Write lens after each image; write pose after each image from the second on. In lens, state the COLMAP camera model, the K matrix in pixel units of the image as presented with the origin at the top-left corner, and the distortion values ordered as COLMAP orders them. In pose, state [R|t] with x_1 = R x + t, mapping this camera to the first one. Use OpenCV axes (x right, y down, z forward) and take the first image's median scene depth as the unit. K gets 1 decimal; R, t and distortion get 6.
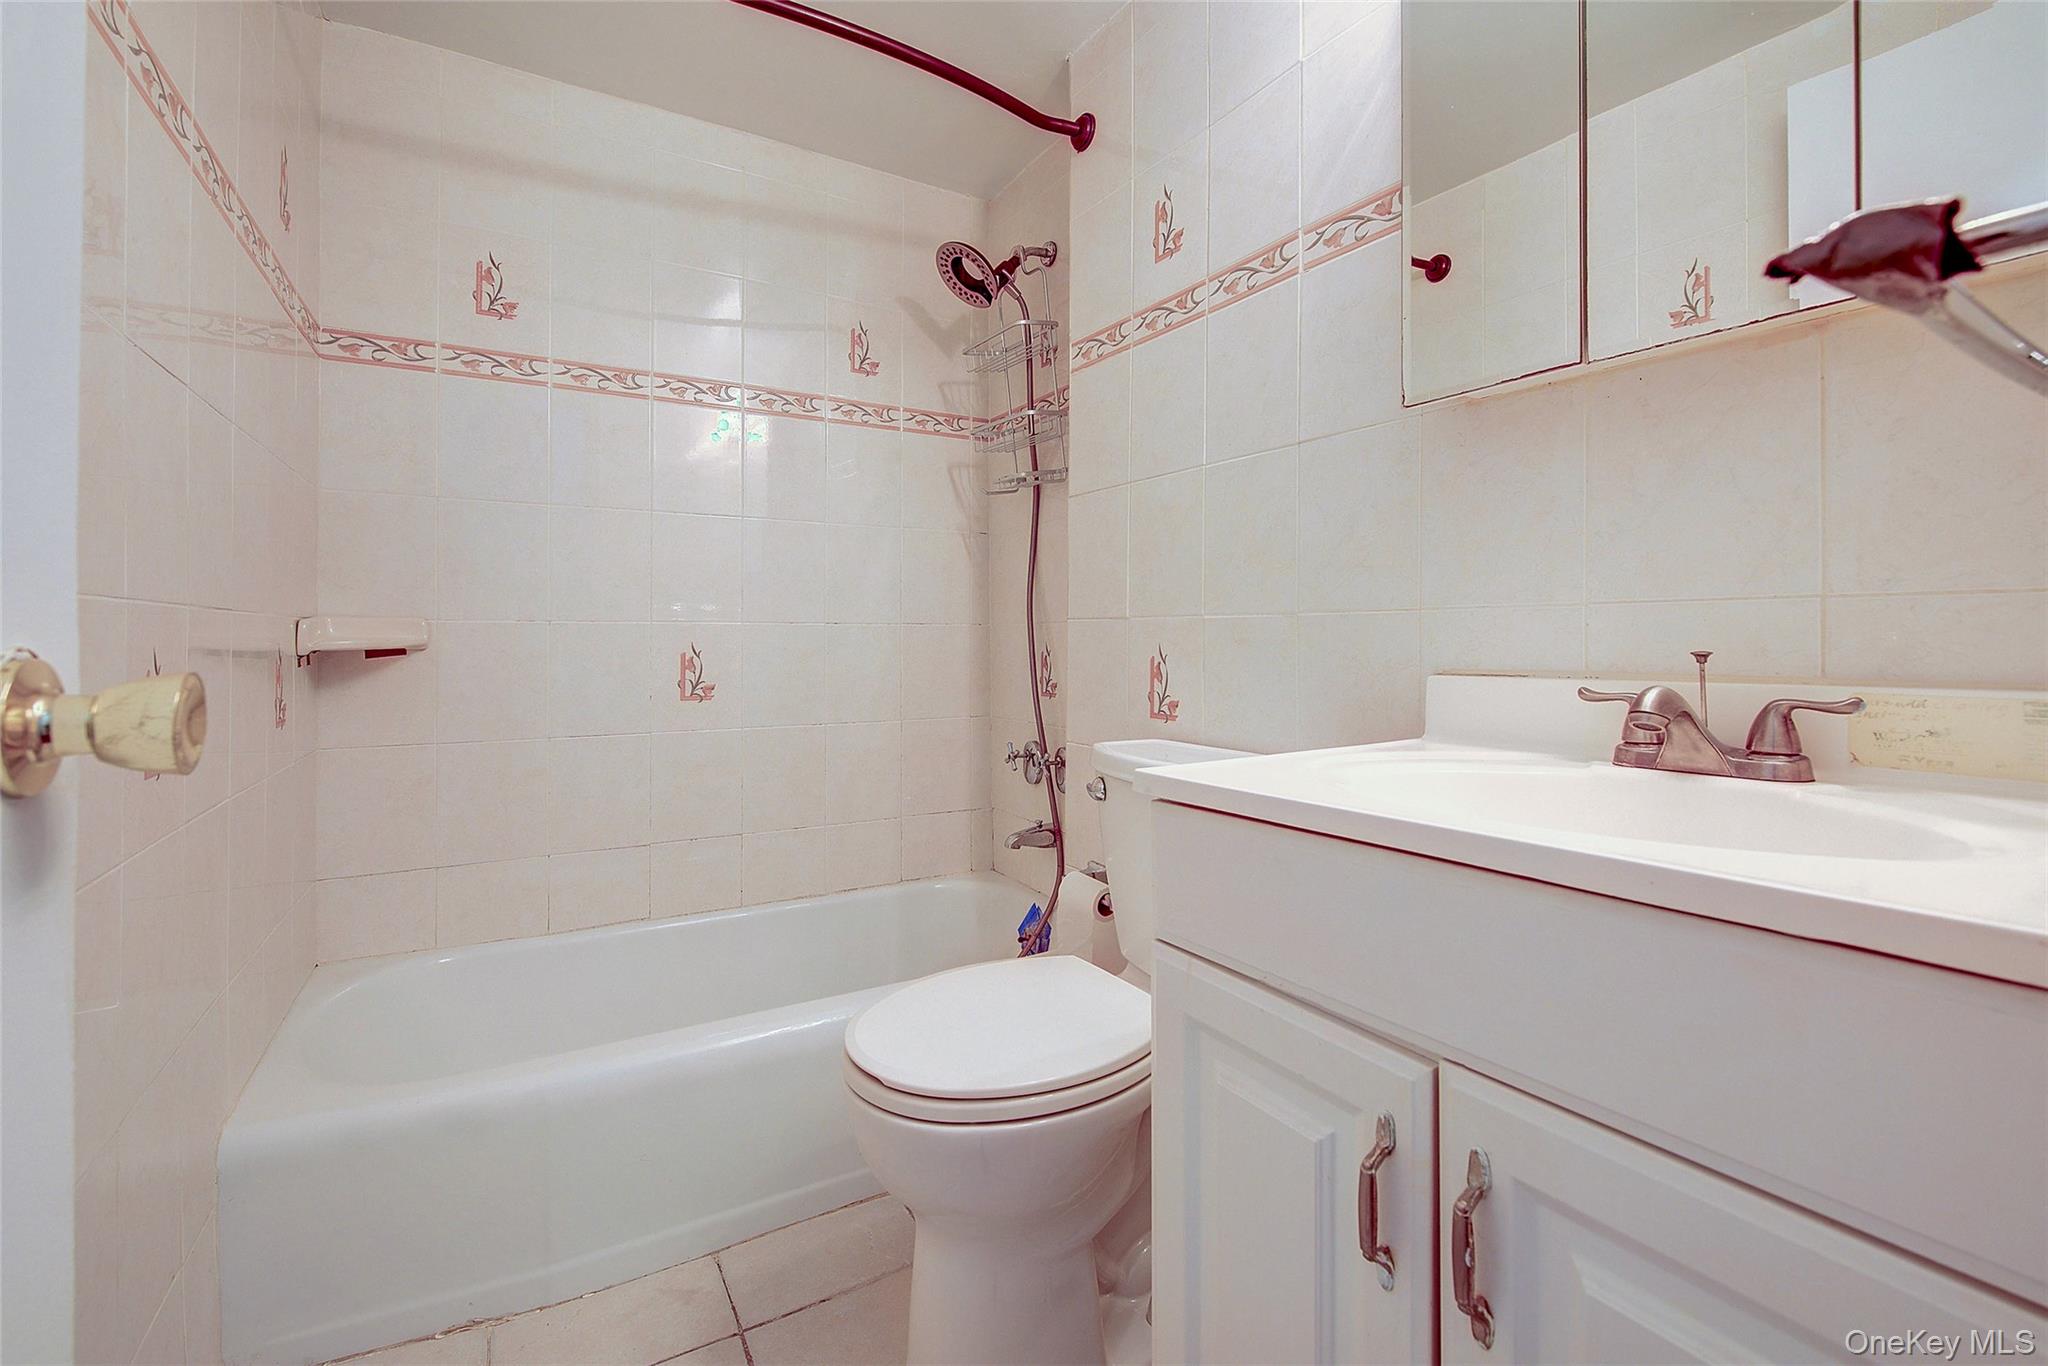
lens RADIAL K [[922.4, 0, 1023.7], [0, 922.4, 640.7], [0, 0, 1]] dist [0.001034, -0.006414]
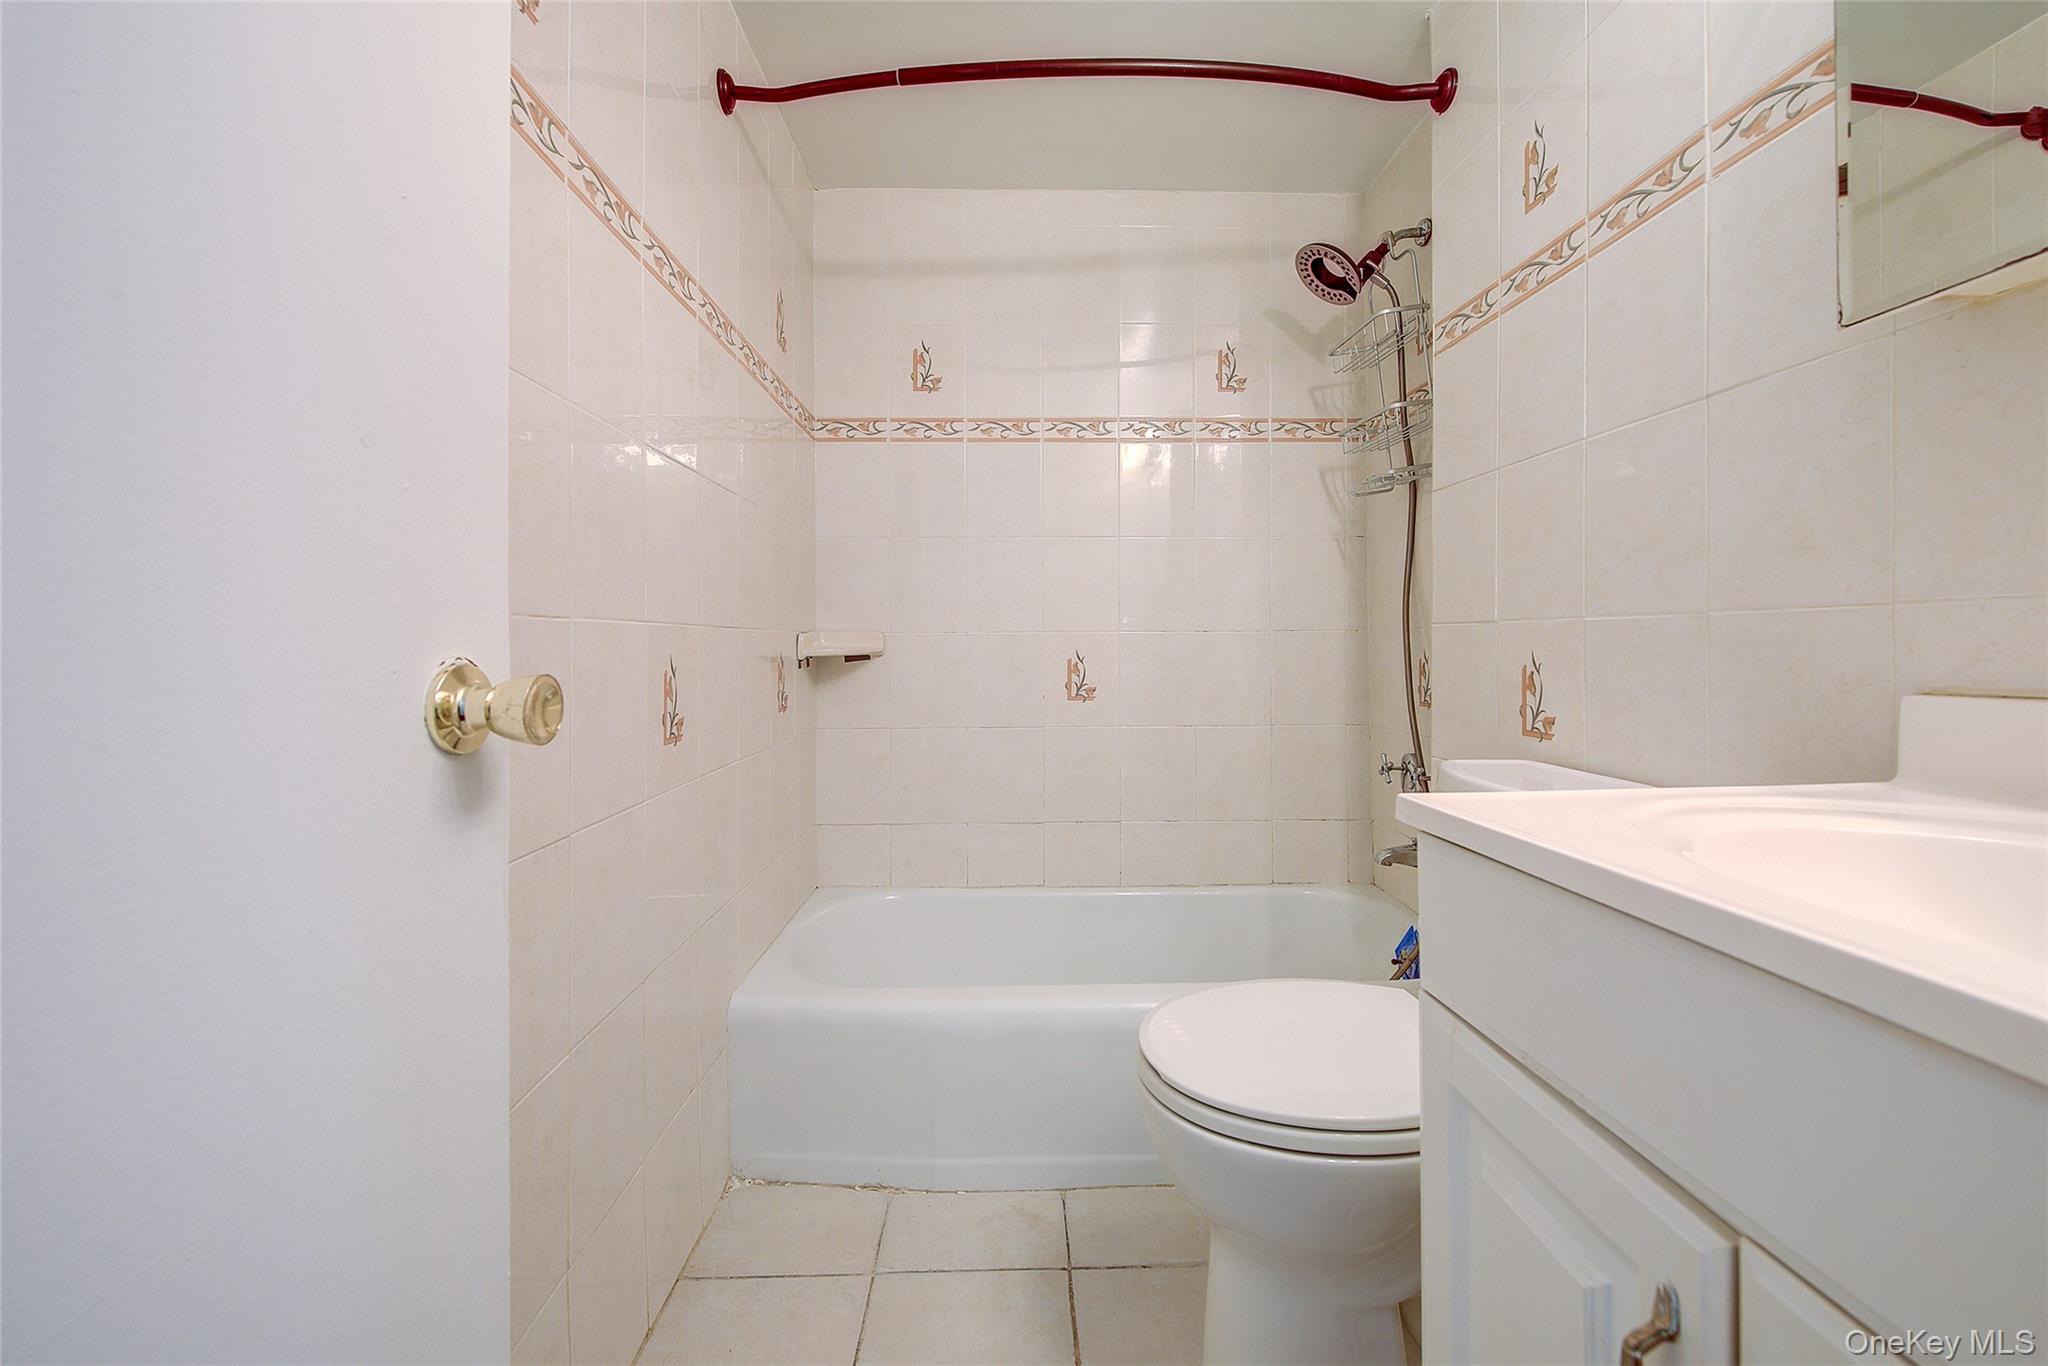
lens RADIAL K [[846.3, 0, 1025.1], [0, 846.3, 648.8], [0, 0, 1]] dist [0.000793, -0.005495]
pose [[0.867569, -0.002334, -0.497312, 0.125111], [0.003695, 0.999992, 0.001752, -0.001471], [0.497303, -0.003357, 0.867570, 0.068746]]
